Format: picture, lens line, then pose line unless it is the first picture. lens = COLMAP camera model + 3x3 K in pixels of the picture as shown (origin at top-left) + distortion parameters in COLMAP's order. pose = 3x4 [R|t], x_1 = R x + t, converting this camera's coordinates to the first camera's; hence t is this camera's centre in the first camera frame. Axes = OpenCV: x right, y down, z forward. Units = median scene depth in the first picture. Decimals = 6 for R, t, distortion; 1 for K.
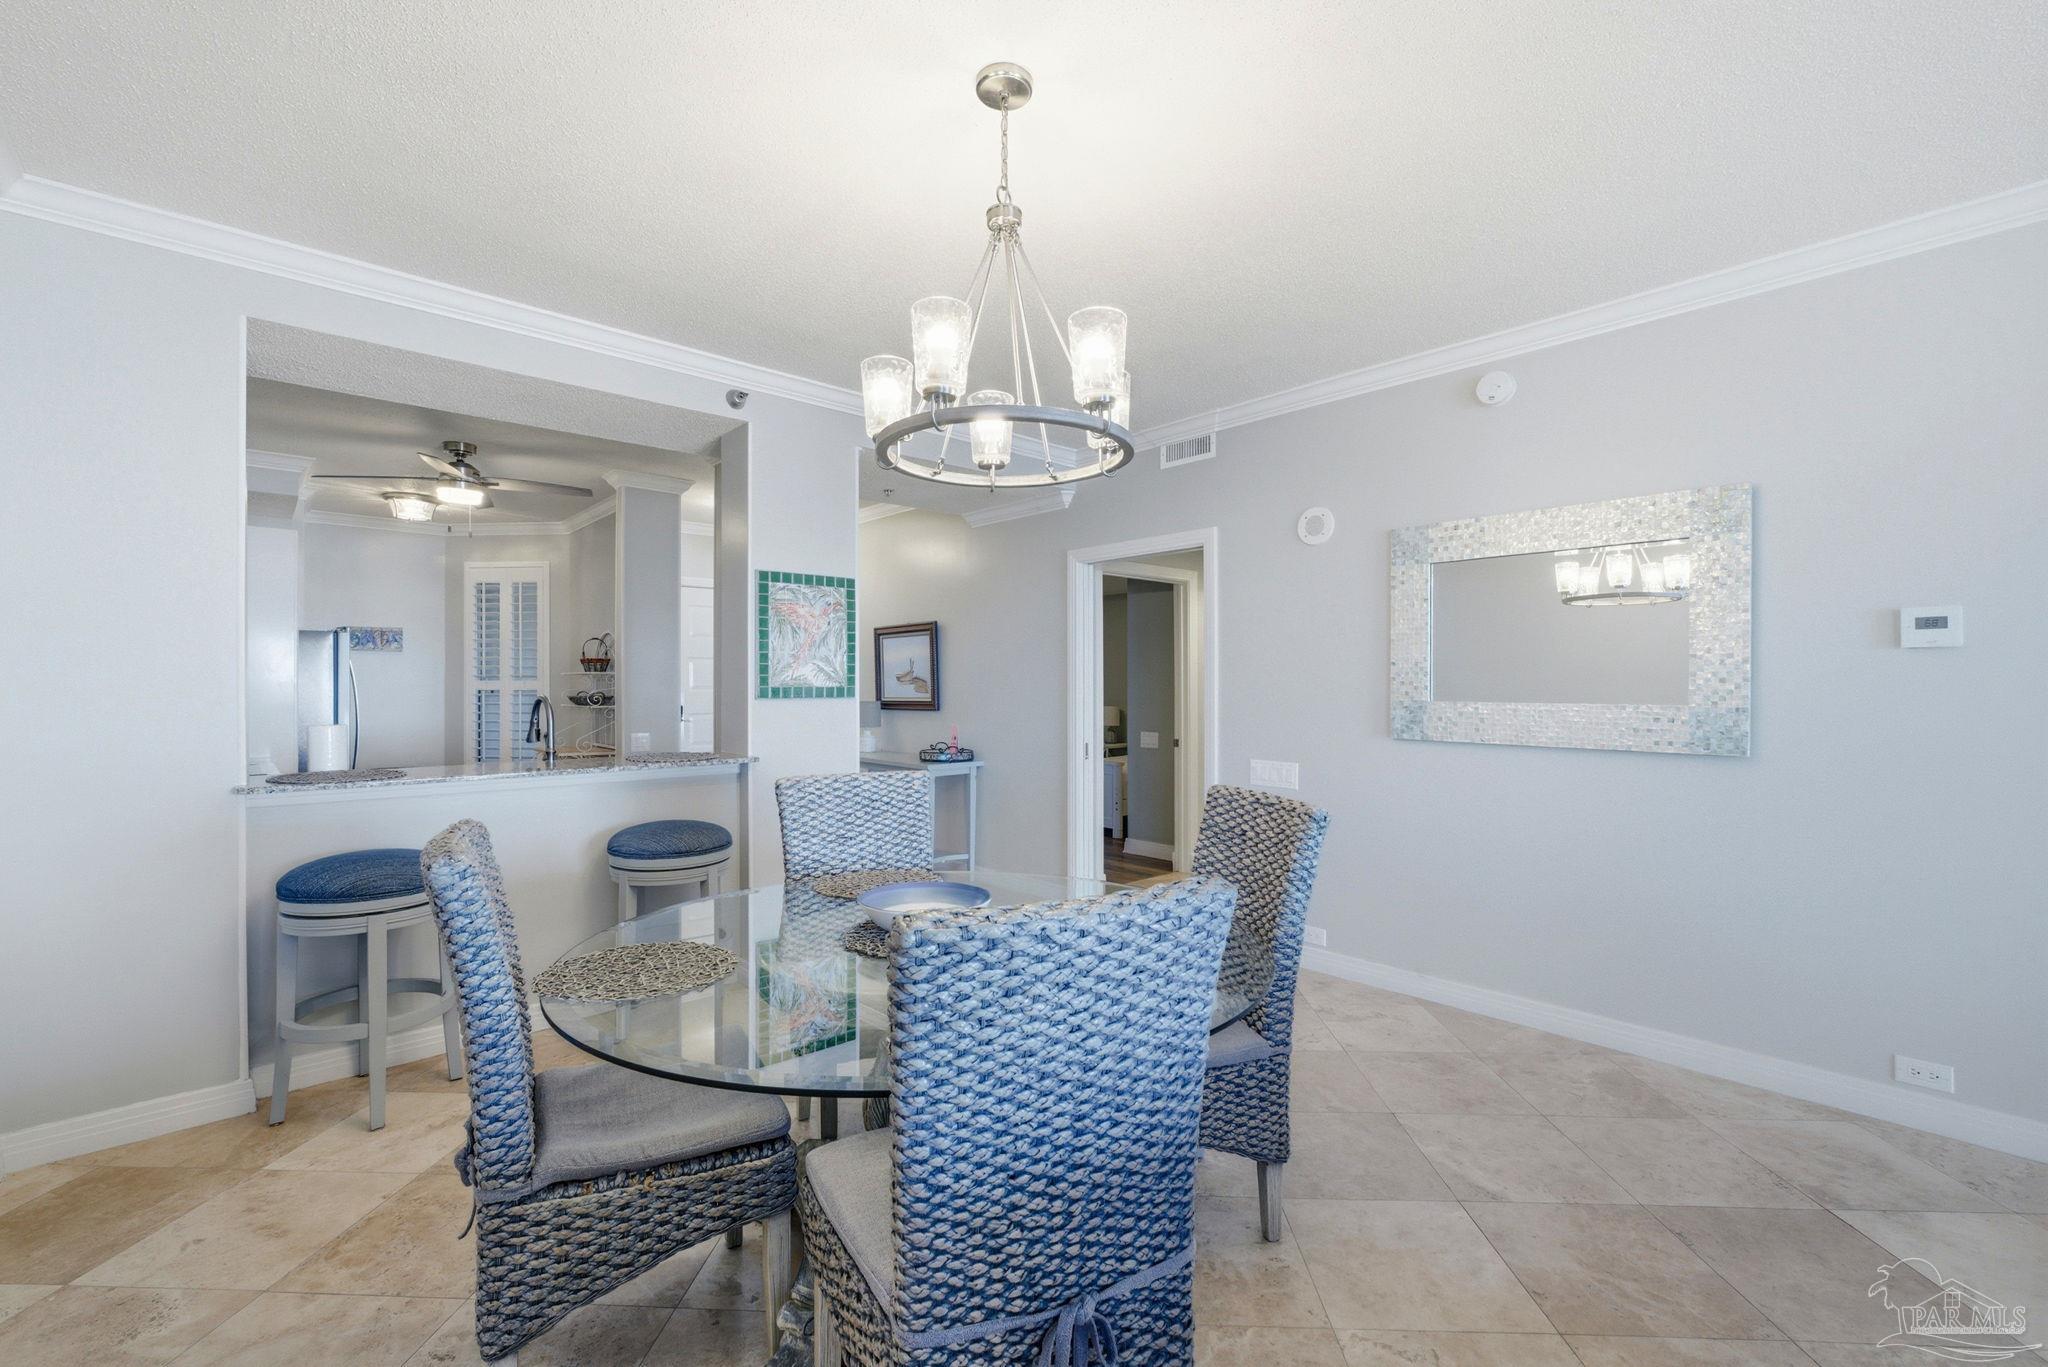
lens RADIAL K [[874.2, 0, 1025.2], [0, 874.2, 679.4], [0, 0, 1]] dist [-0.002913, 0.001121]
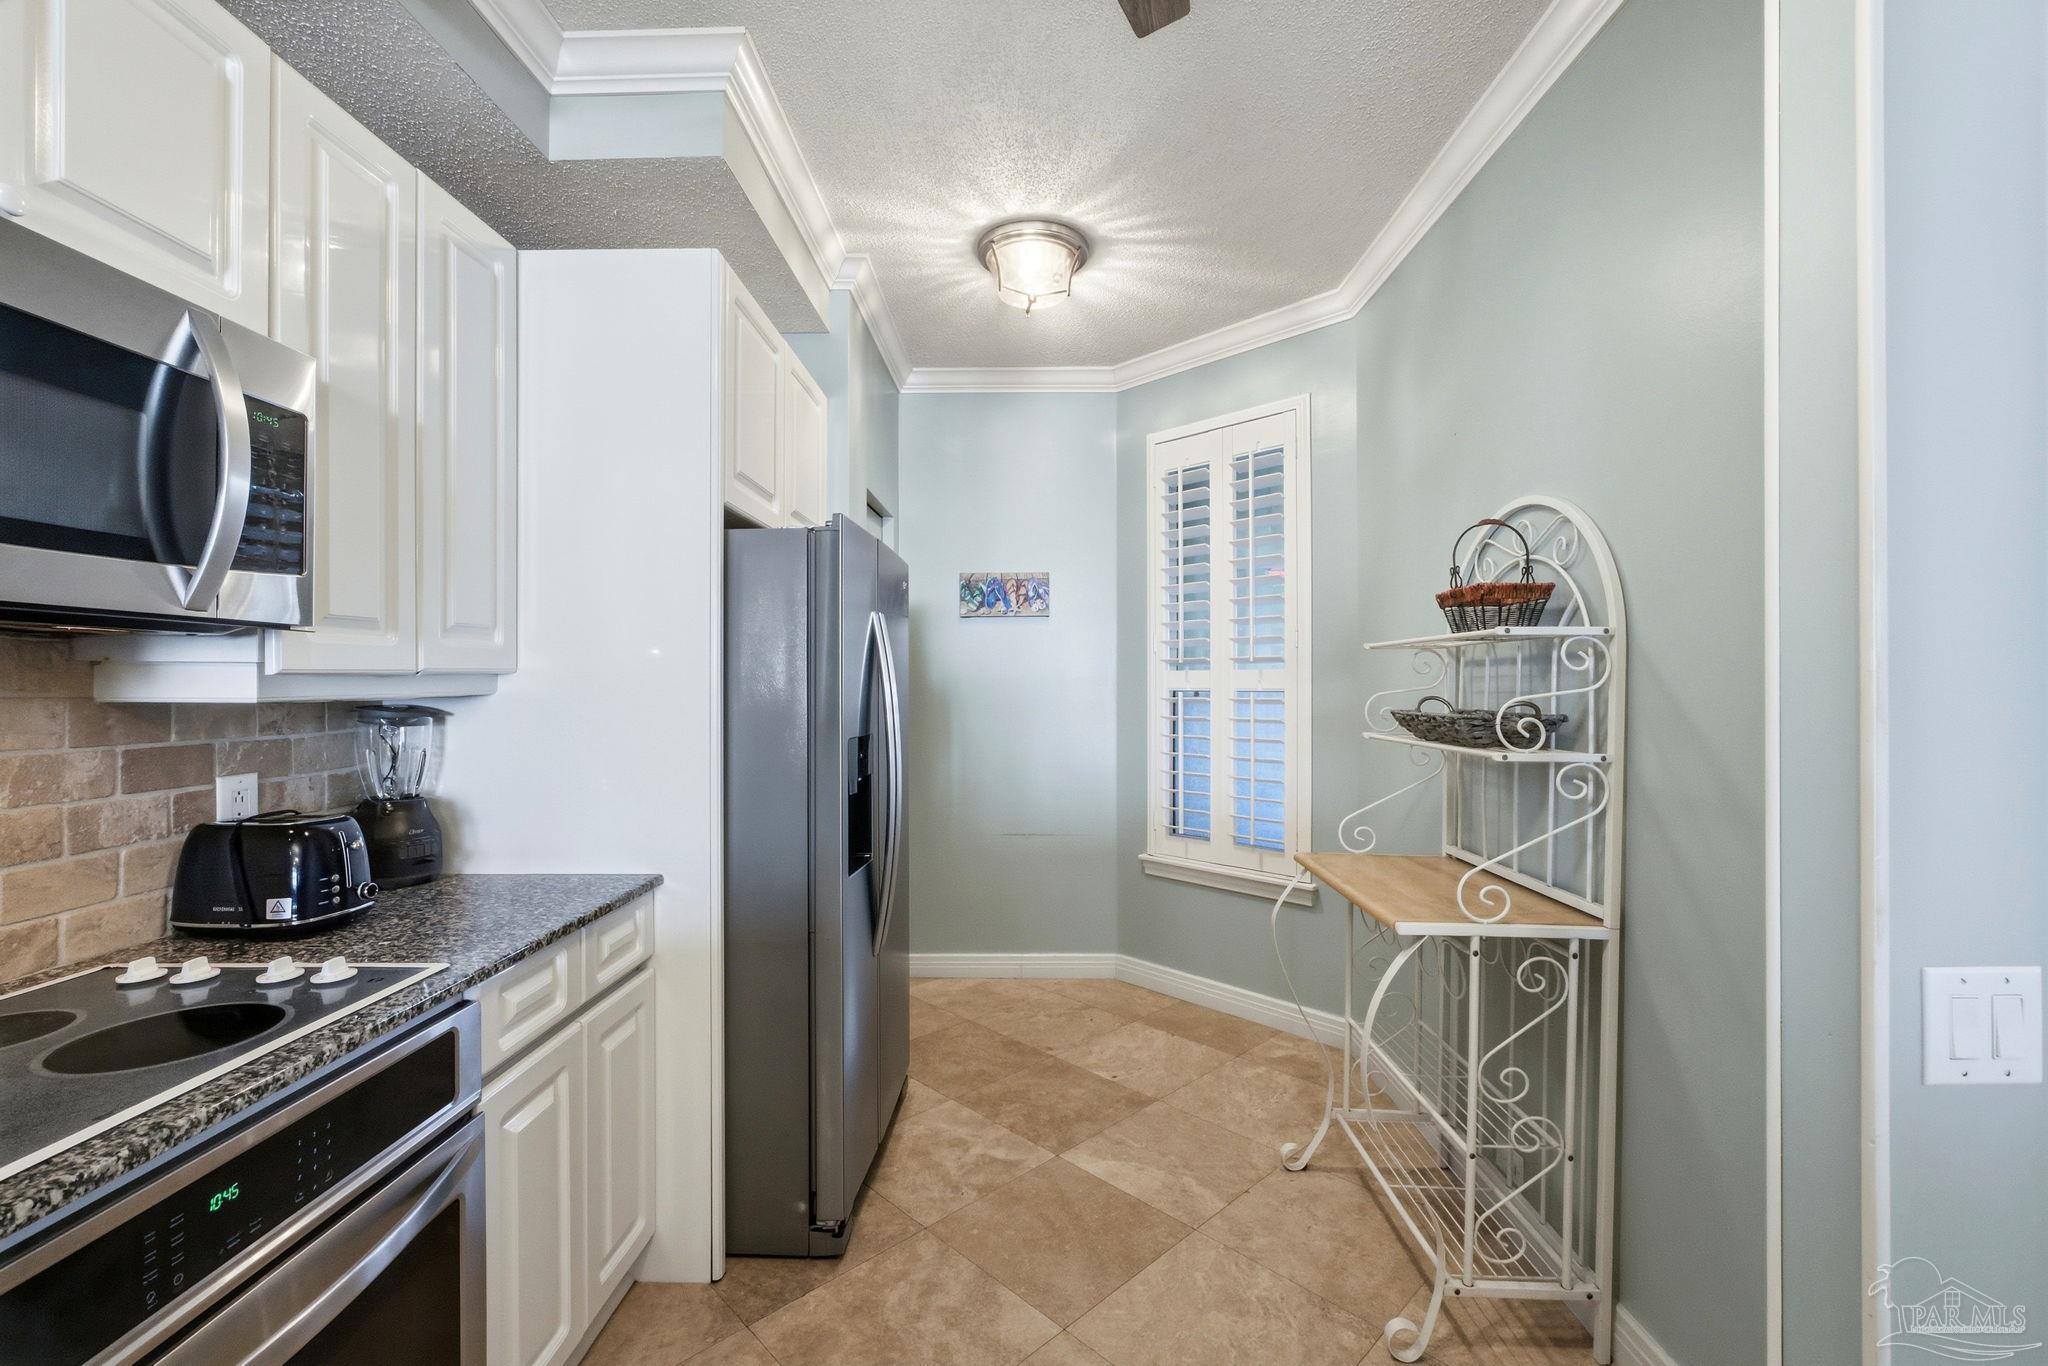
lens RADIAL K [[874.2, 0, 1018.8], [0, 874.2, 679.1], [0, 0, 1]] dist [-0.002913, 0.001121]
pose [[0.725720, -0.003473, -0.687982, -0.354170], [0.003351, 0.999993, -0.001512, 0.006382], [0.687982, -0.001208, 0.725726, 0.590246]]
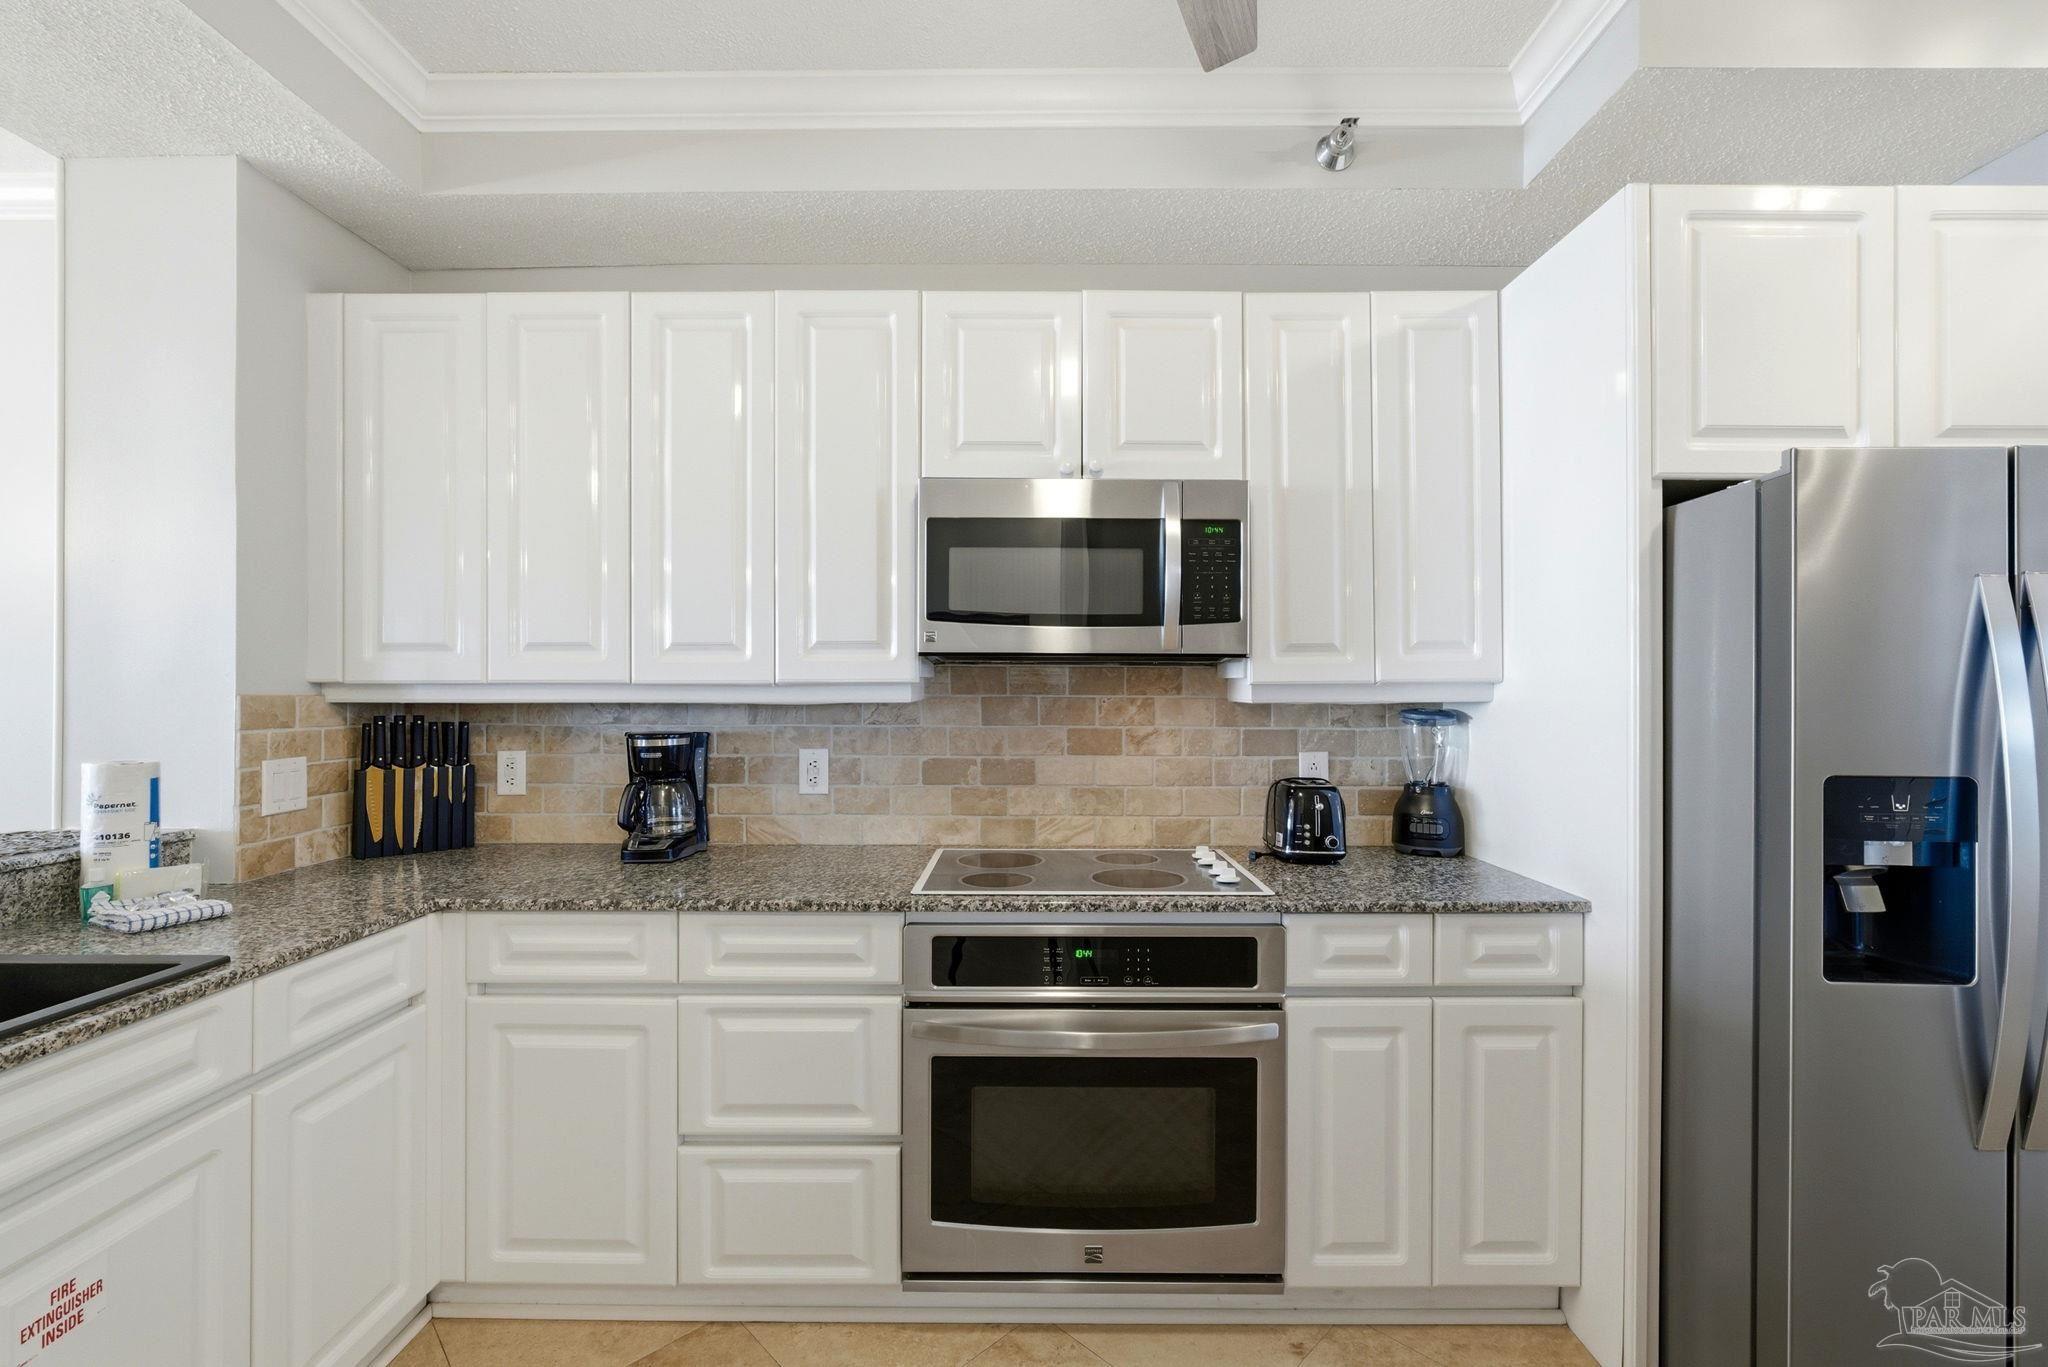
lens RADIAL K [[874.2, 0, 1020.5], [0, 874.2, 688.2], [0, 0, 1]] dist [-0.002913, 0.001121]
pose [[-0.674623, 0.000591, -0.738163, -0.307590], [0.003341, 0.999992, -0.002253, 0.005388], [0.738155, -0.003986, -0.674619, 0.902225]]
